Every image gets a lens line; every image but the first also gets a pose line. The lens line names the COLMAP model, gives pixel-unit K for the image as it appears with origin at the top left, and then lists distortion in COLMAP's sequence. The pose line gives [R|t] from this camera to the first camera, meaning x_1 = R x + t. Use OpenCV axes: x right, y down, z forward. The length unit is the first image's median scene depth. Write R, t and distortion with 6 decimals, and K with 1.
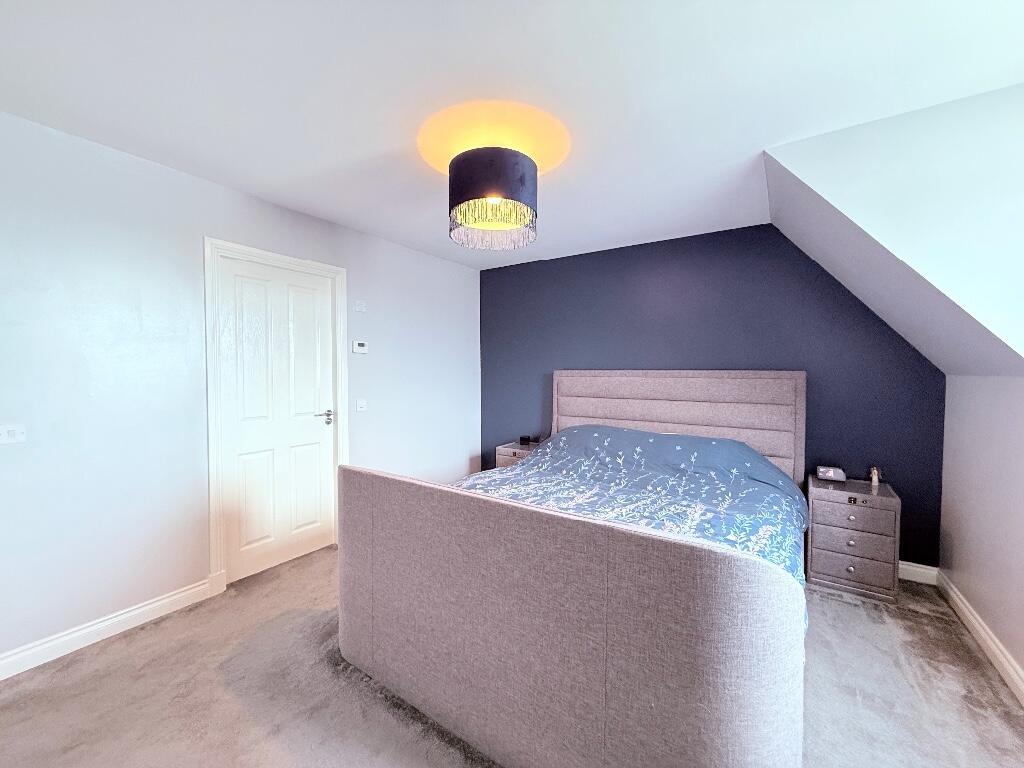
lens RADIAL K [[407.2, 0, 510.5], [0, 407.2, 384.9], [0, 0, 1]] dist [-0.000348, -0.000134]
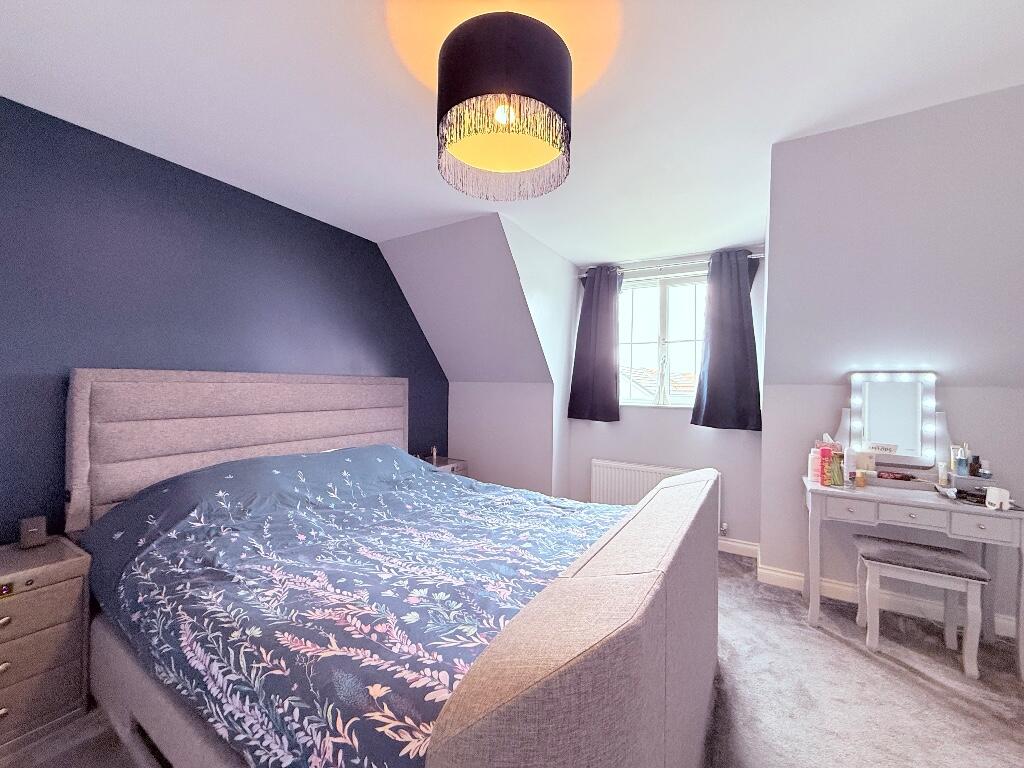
lens RADIAL K [[407.2, 0, 510.5], [0, 407.2, 384.9], [0, 0, 1]] dist [-0.000348, -0.000134]
pose [[-0.047286, -0.001537, 0.998880, -0.501067], [0.027054, 0.999630, 0.002819, -0.007372], [-0.998515, 0.027157, -0.047227, 0.734455]]
